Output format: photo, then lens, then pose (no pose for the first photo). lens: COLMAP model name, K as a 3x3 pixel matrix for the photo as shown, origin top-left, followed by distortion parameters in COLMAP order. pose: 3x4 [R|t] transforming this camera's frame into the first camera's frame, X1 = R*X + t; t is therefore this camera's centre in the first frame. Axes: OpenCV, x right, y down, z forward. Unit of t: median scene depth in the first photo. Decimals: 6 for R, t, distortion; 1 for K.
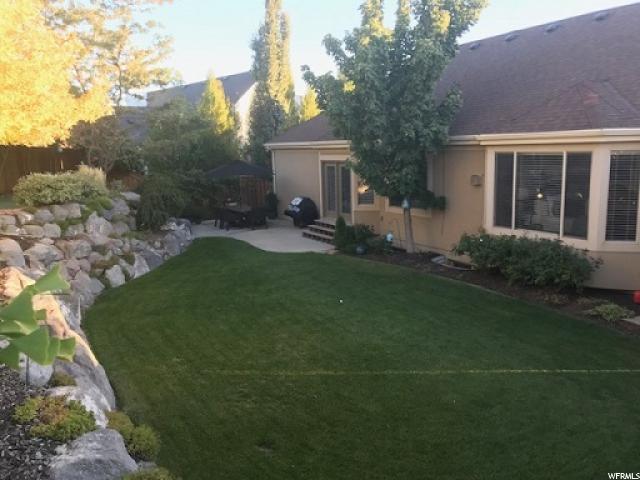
lens RADIAL K [[522.5, 0, 320.0], [0, 522.5, 240.0], [0, 0, 1]] dist [0.068457, -0.070022]
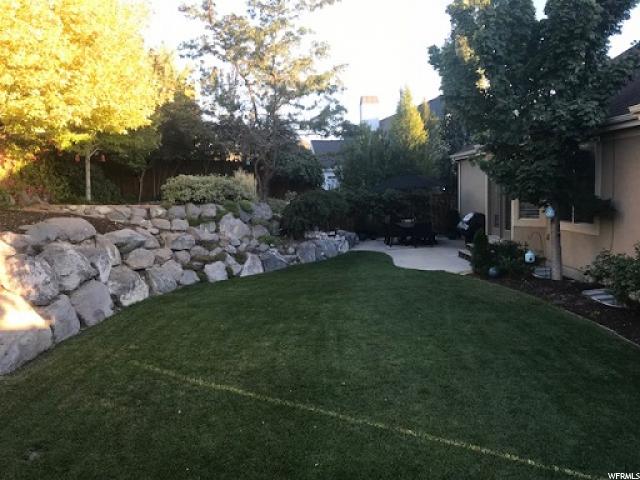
lens RADIAL K [[523.1, 0, 320.0], [0, 523.1, 240.0], [0, 0, 1]] dist [0.093002, -0.069689]
pose [[0.865931, 0.055292, -0.497097, 0.245836], [-0.086866, 0.995392, -0.040602, 0.026877], [0.492562, 0.078340, 0.866744, 0.184923]]
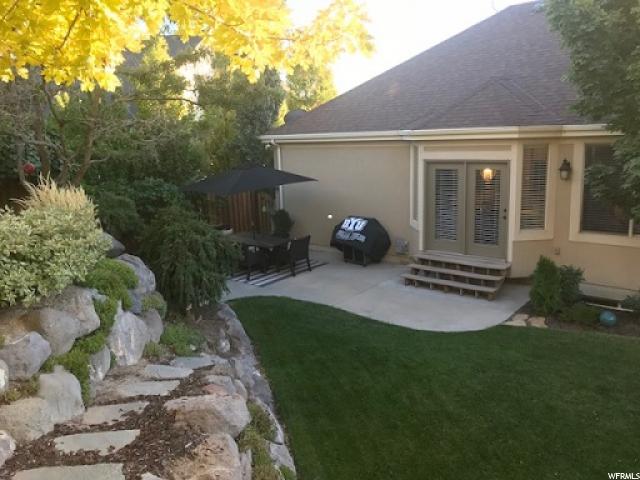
lens RADIAL K [[522.5, 0, 320.0], [0, 522.5, 240.0], [0, 0, 1]] dist [0.068457, -0.070022]
pose [[0.946565, -0.066868, 0.315505, -0.399056], [0.064794, 0.997753, 0.017070, -0.095775], [-0.315937, 0.004285, 0.948770, 0.565858]]
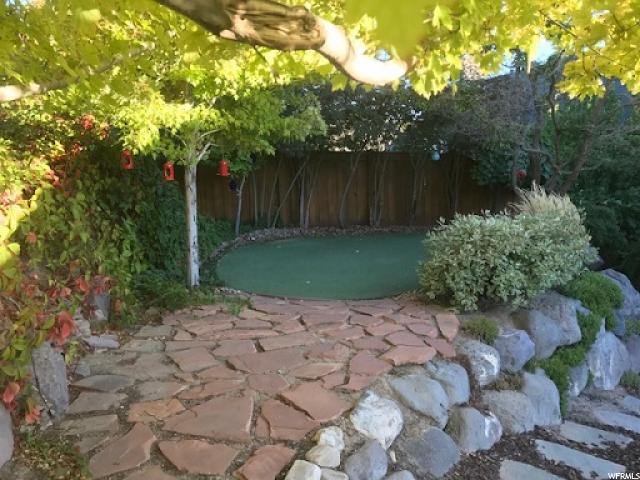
lens RADIAL K [[522.5, 0, 320.0], [0, 522.5, 240.0], [0, 0, 1]] dist [0.068457, -0.070022]
pose [[0.877189, 0.065349, -0.475677, -0.420526], [-0.070802, 0.997469, 0.006468, -0.096403], [0.474896, 0.028005, 0.879596, 0.566429]]
